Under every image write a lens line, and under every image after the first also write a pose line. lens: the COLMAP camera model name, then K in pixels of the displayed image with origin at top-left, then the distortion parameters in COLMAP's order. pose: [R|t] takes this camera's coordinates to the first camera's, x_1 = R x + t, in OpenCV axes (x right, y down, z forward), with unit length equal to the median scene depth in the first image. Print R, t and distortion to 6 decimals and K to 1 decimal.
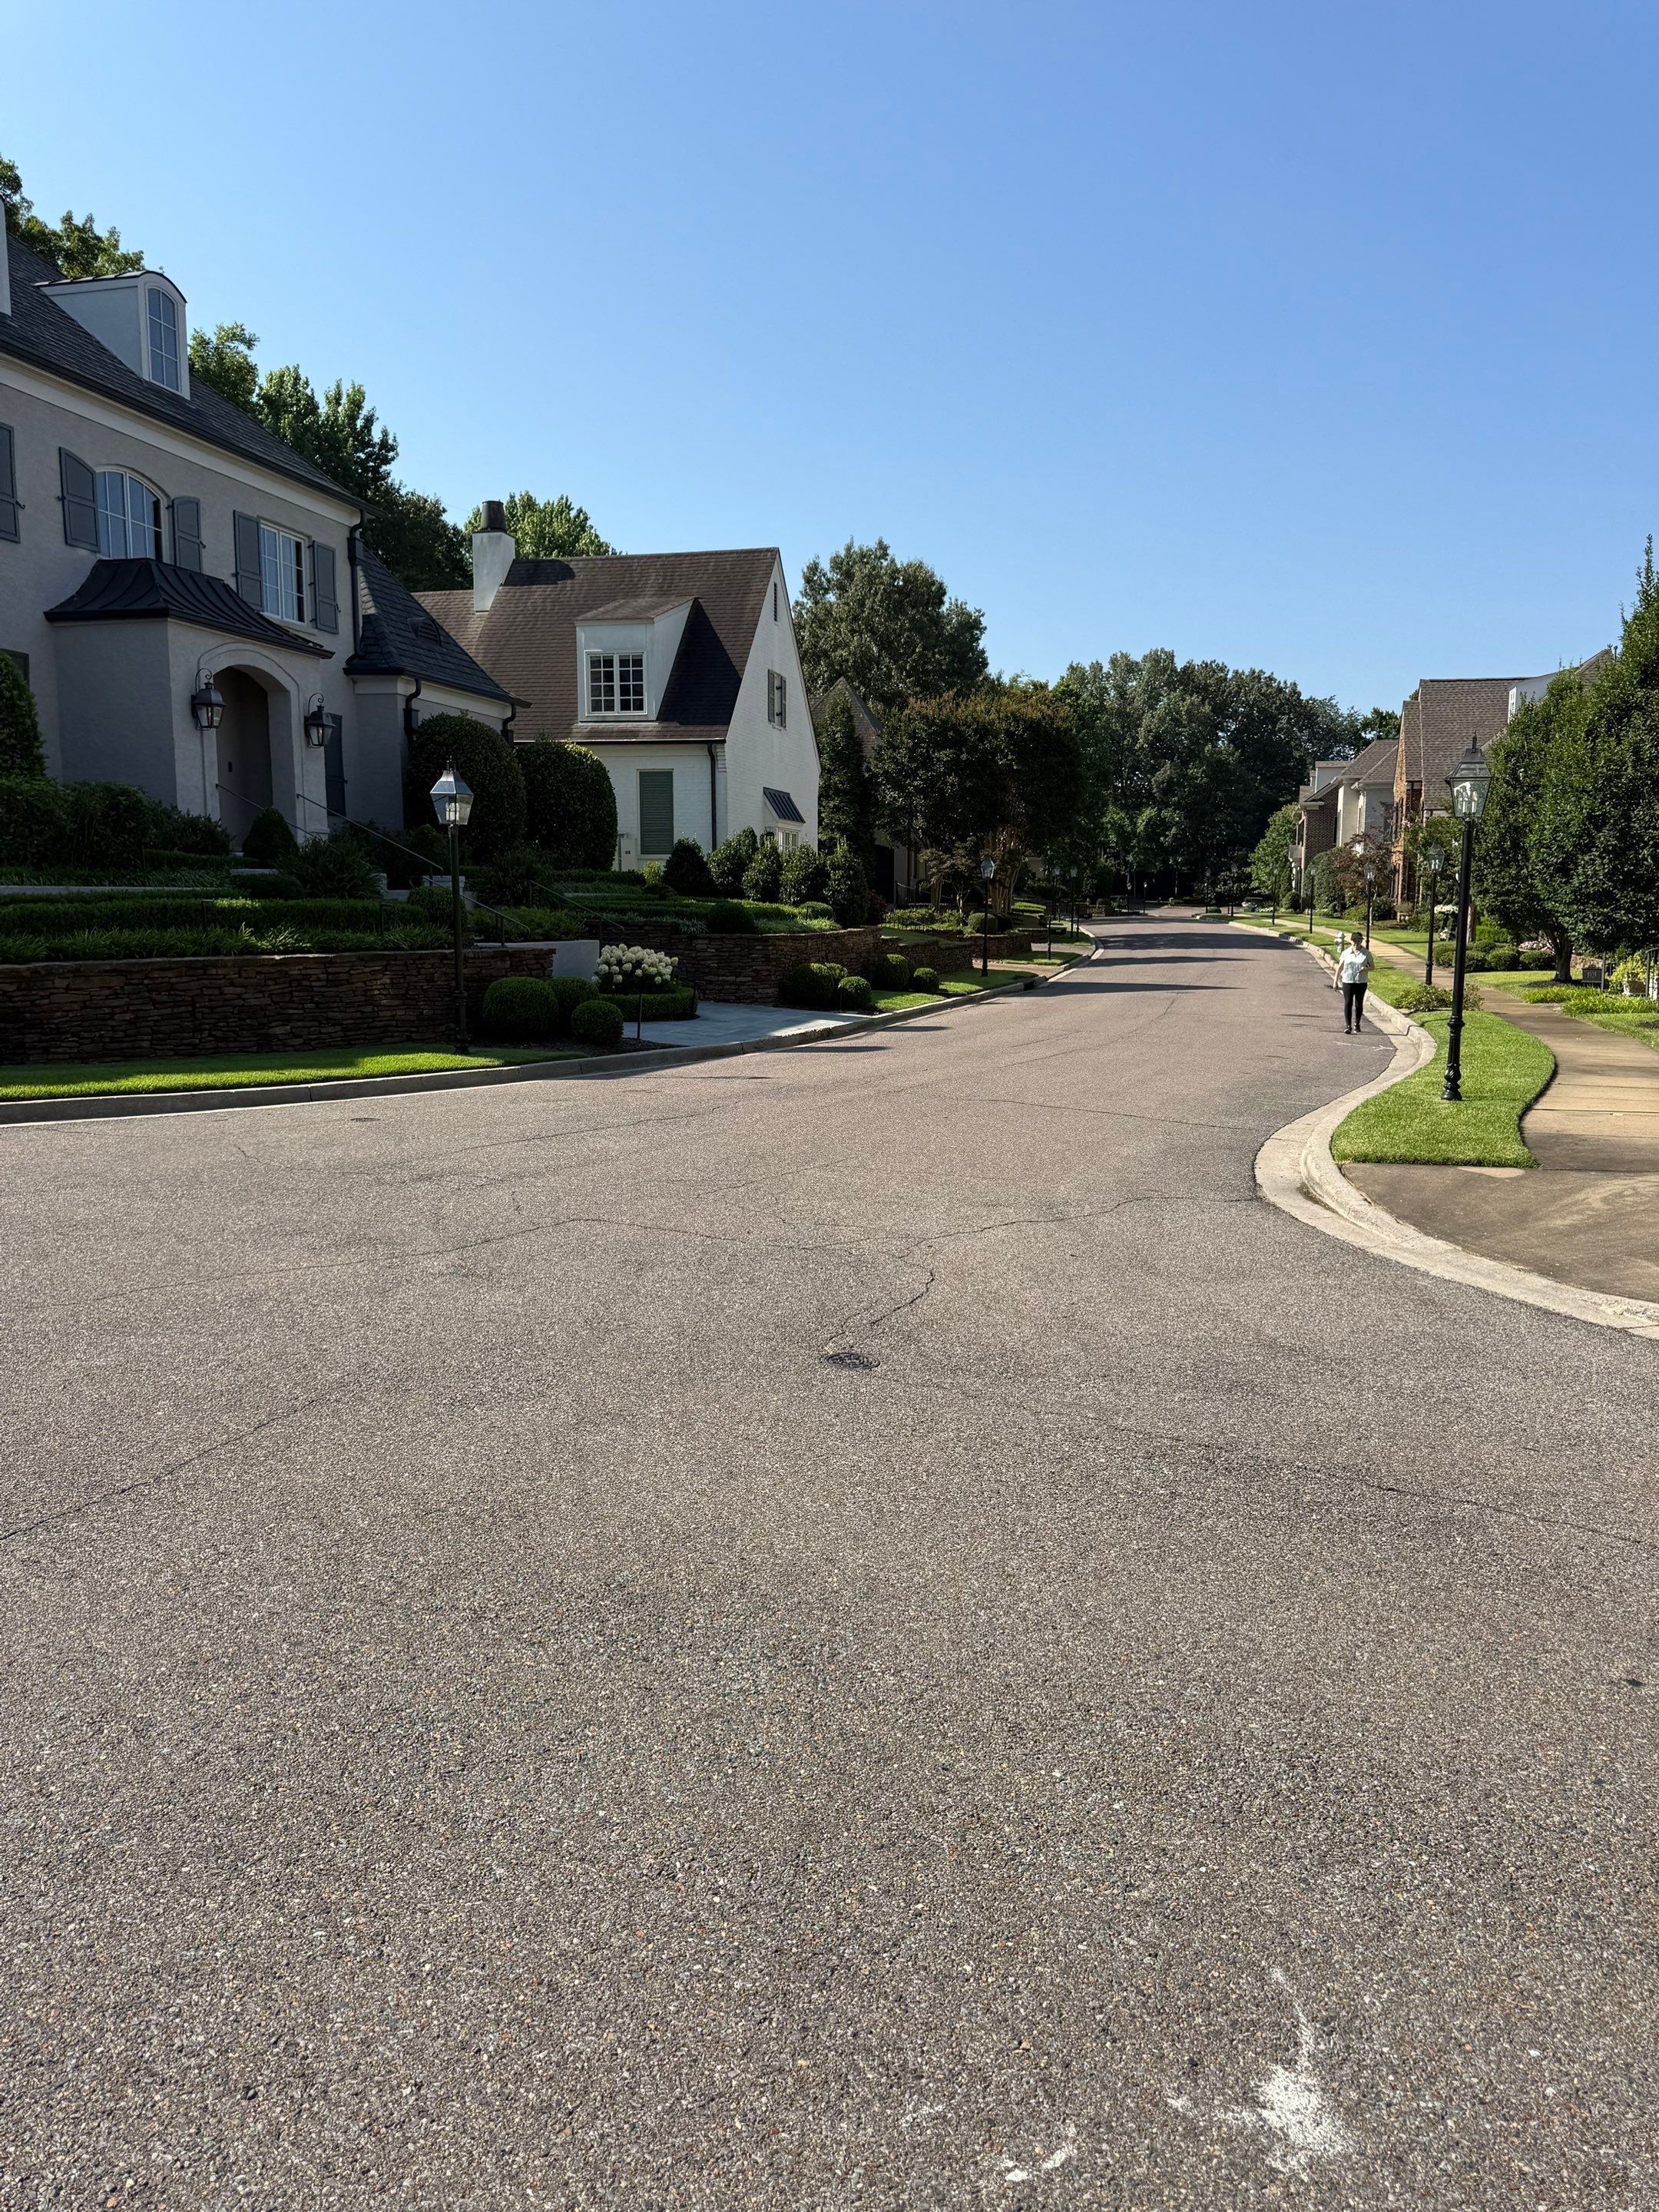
lens RADIAL K [[1649.6, 0, 829.5], [0, 1649.6, 1106.0], [0, 0, 1]] dist [0.051595, -0.070788]
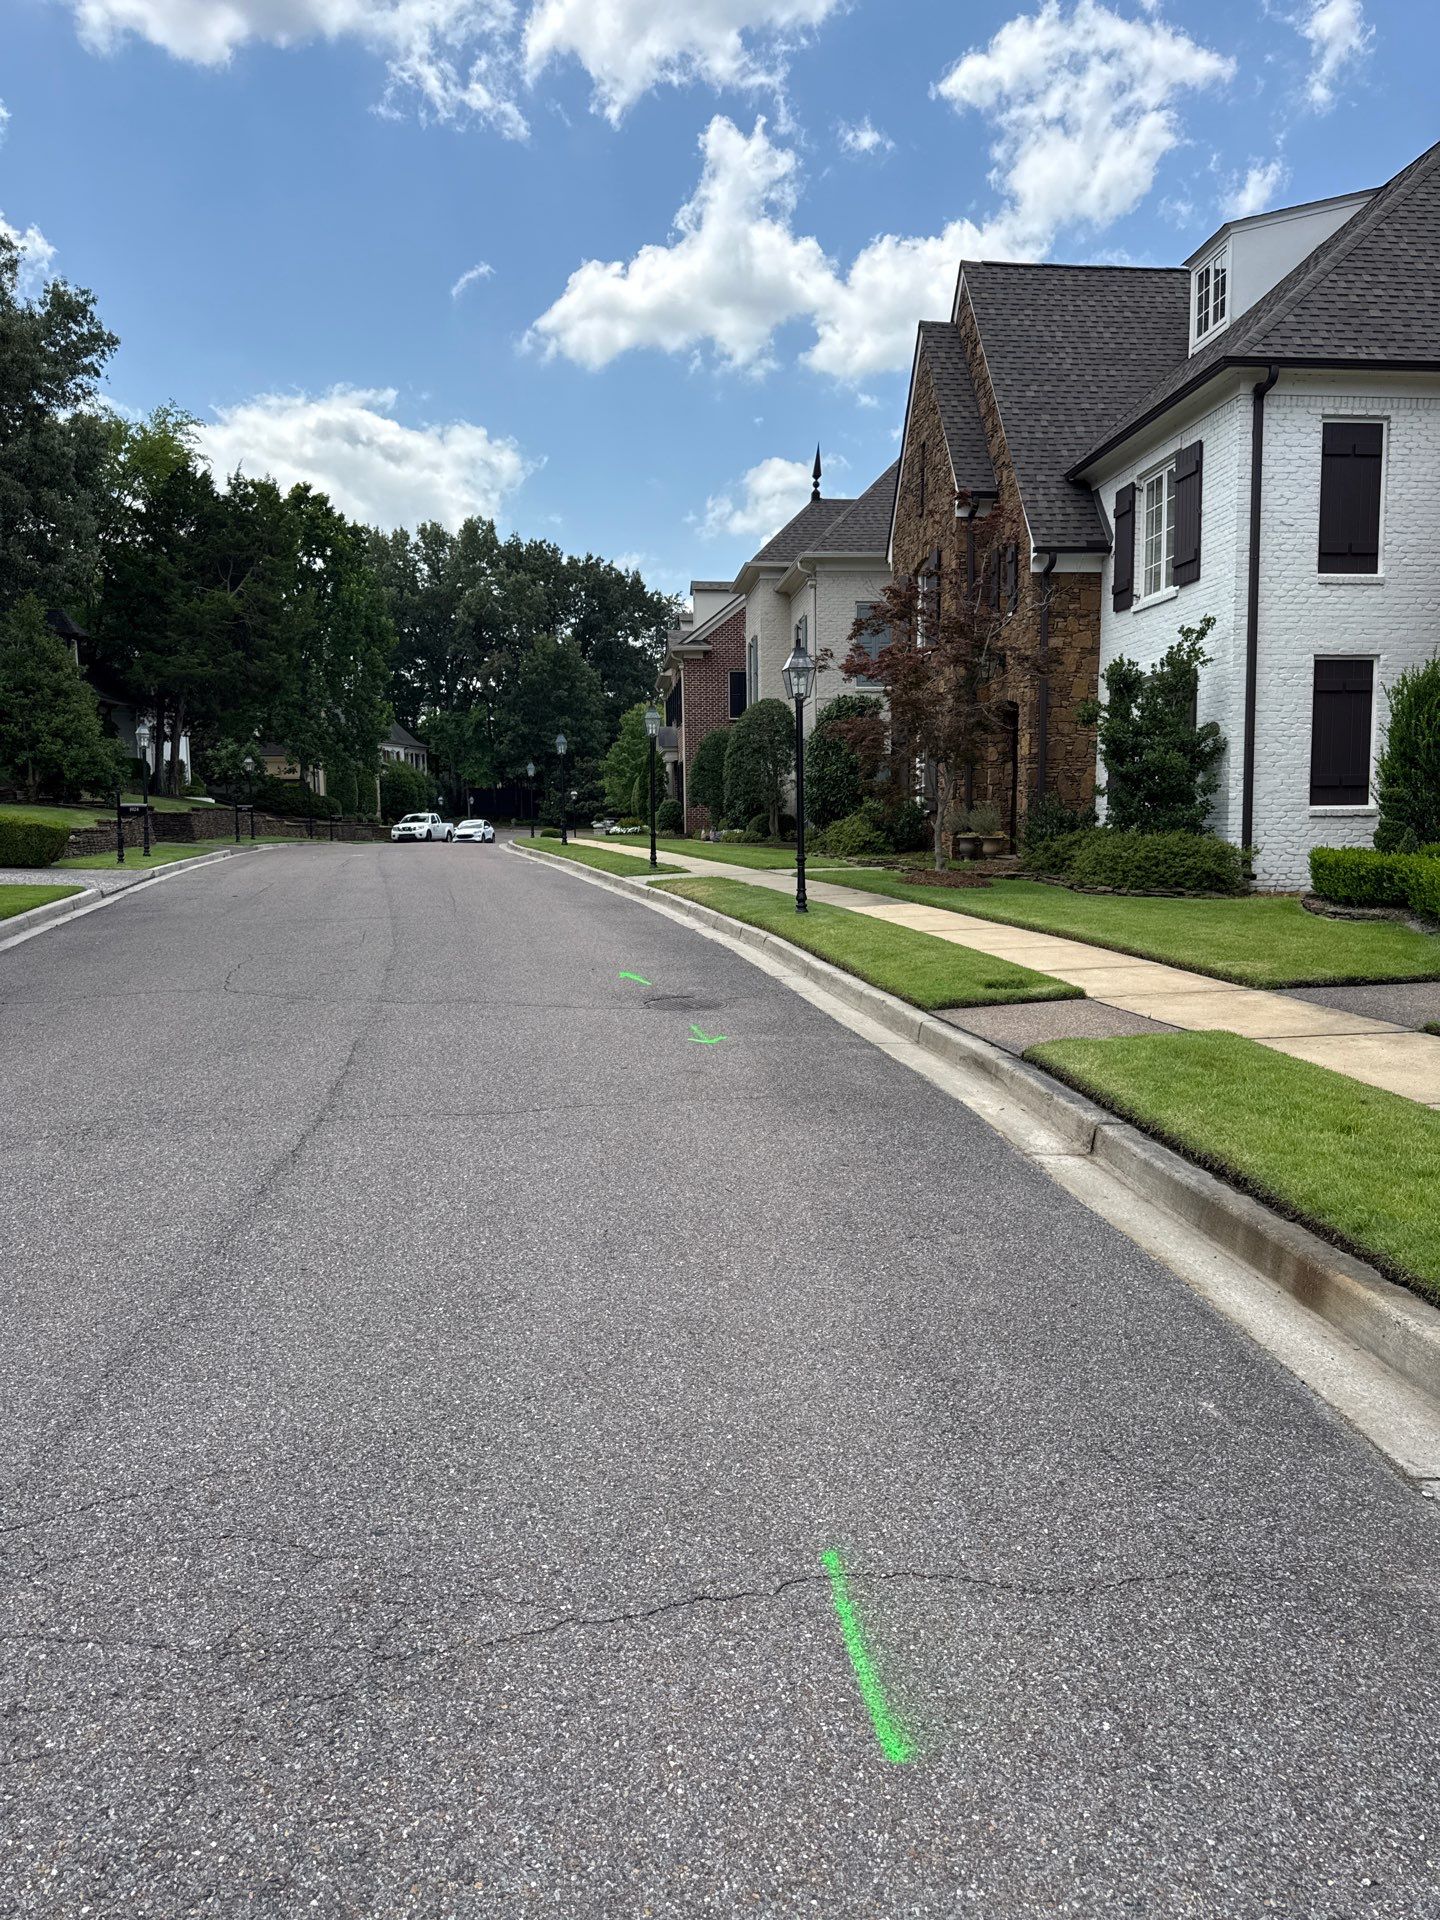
lens RADIAL K [[1431.8, 0, 720.0], [0, 1431.8, 960.0], [0, 0, 1]] dist [0.051595, -0.070788]
pose [[0.947541, -0.053835, 0.315067, 0.075147], [0.062907, 0.997844, -0.018687, -0.035139], [-0.313382, 0.037527, 0.948886, 0.288202]]
